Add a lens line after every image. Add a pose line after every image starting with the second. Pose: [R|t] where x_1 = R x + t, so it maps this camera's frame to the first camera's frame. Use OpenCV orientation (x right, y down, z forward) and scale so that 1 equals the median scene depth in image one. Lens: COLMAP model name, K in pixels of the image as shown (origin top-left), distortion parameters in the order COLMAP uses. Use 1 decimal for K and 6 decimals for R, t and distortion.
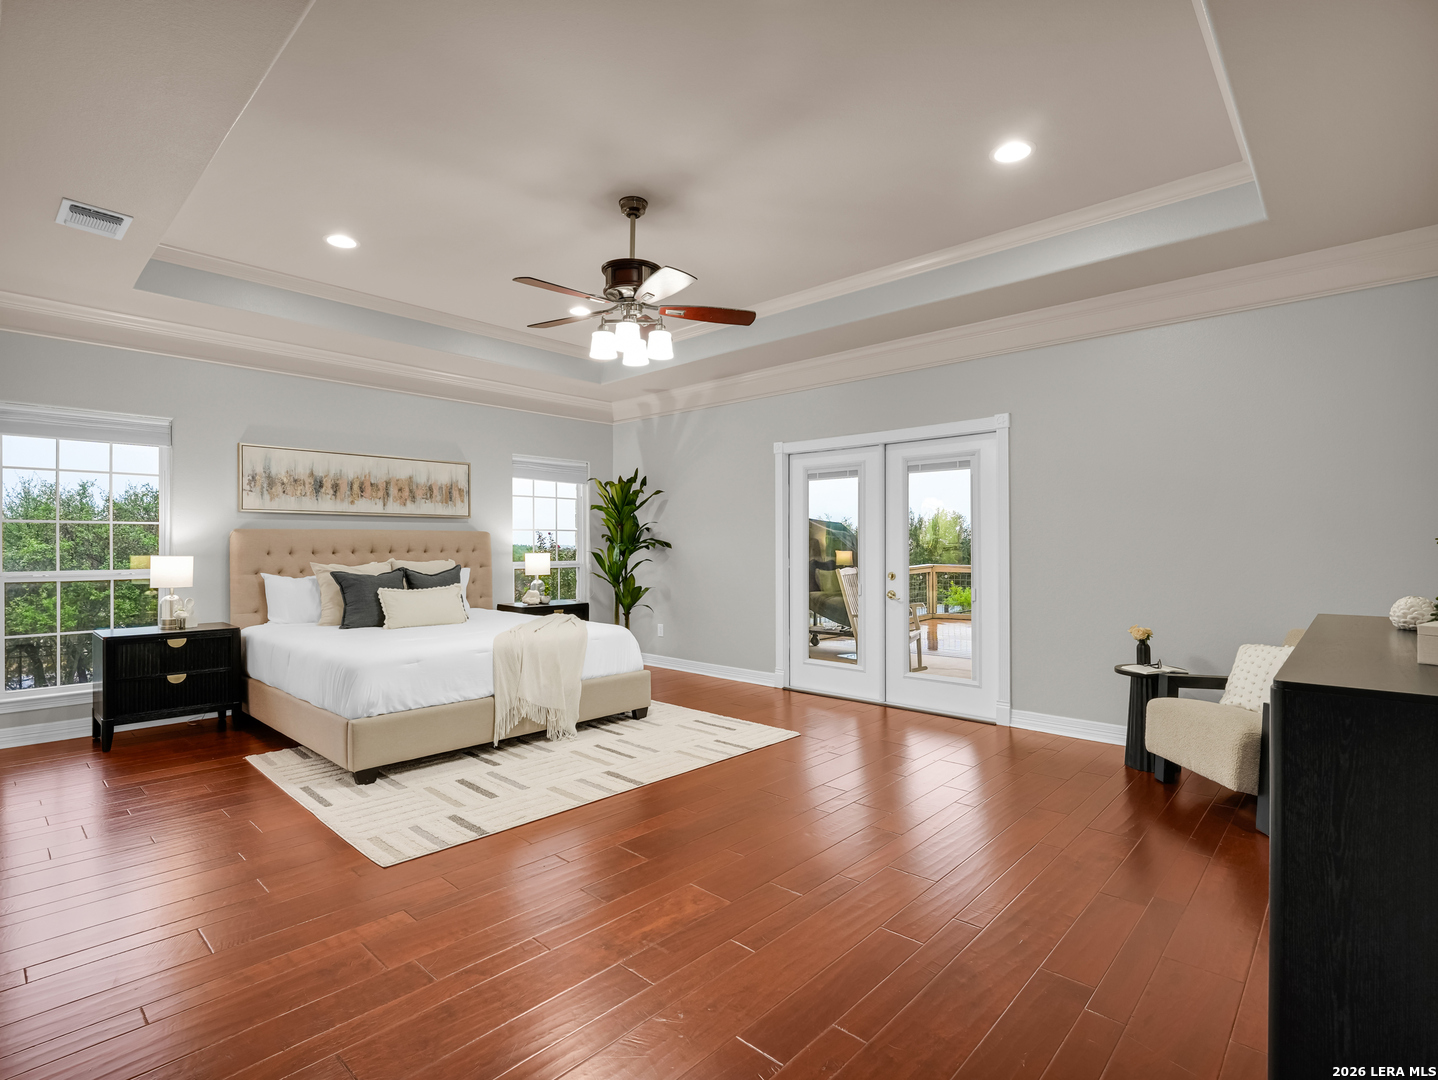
lens RADIAL K [[666.4, 0, 719.0], [0, 666.4, 540.0], [0, 0, 1]] dist [-0.026430, 0.000744]
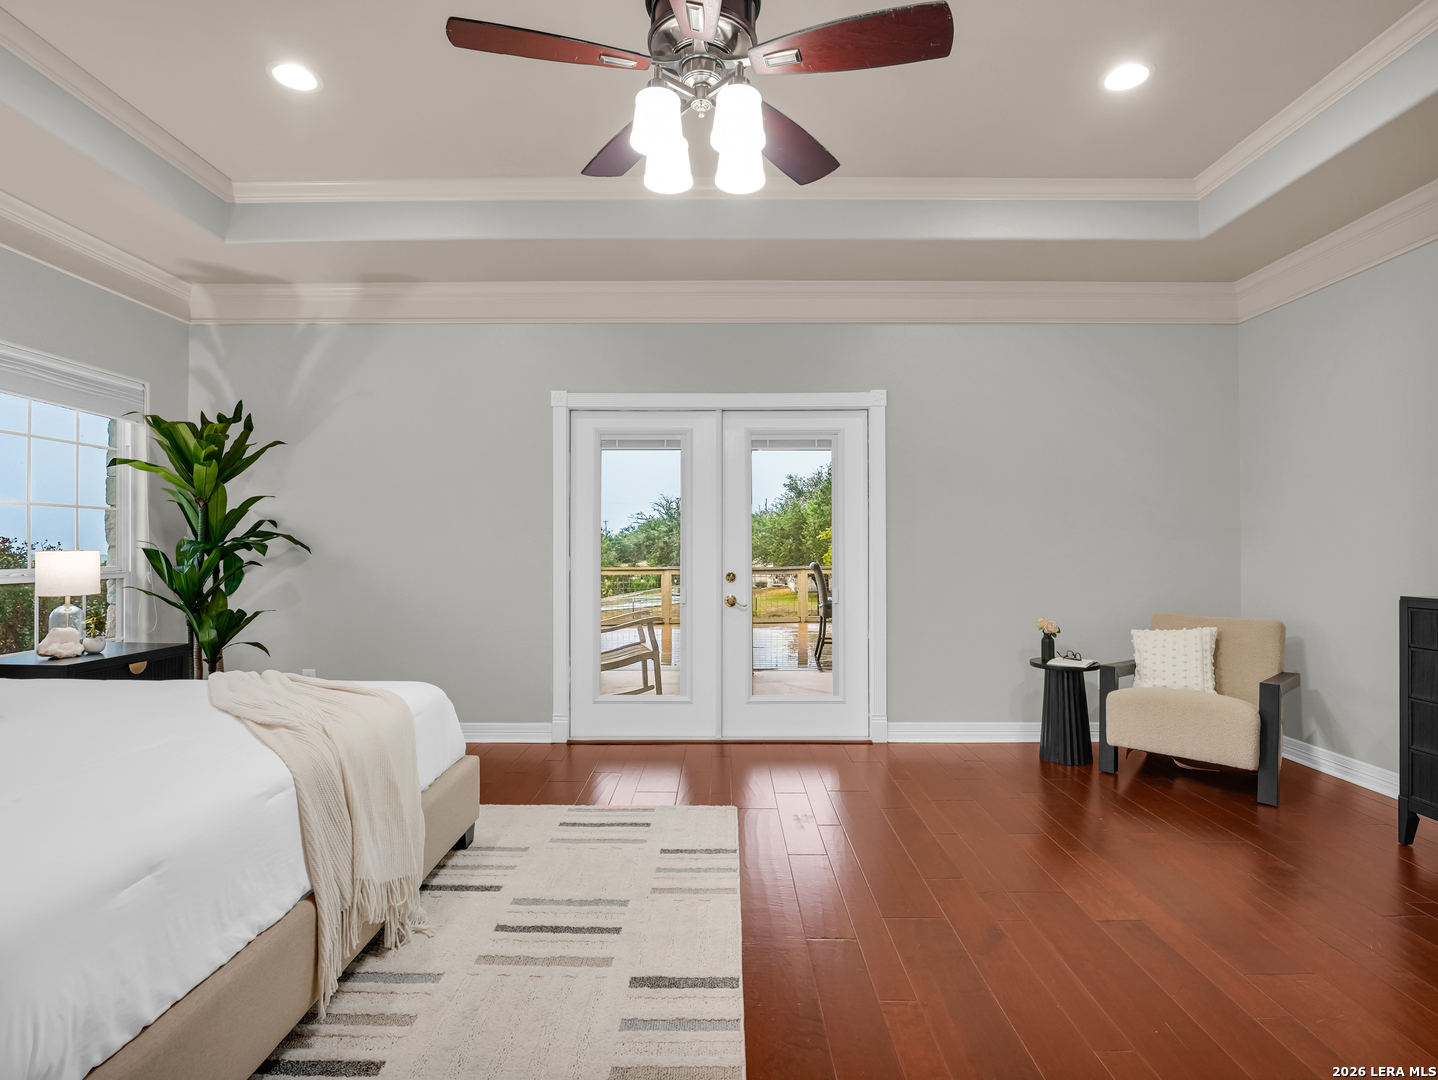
lens RADIAL K [[720.9, 0, 719.0], [0, 720.9, 540.0], [0, 0, 1]] dist [-0.012725, -0.000671]
pose [[0.751407, 0.006446, 0.659808, -0.318239], [-0.009180, 0.999958, 0.000686, 0.009130], [-0.659776, -0.006573, 0.751434, 0.363381]]
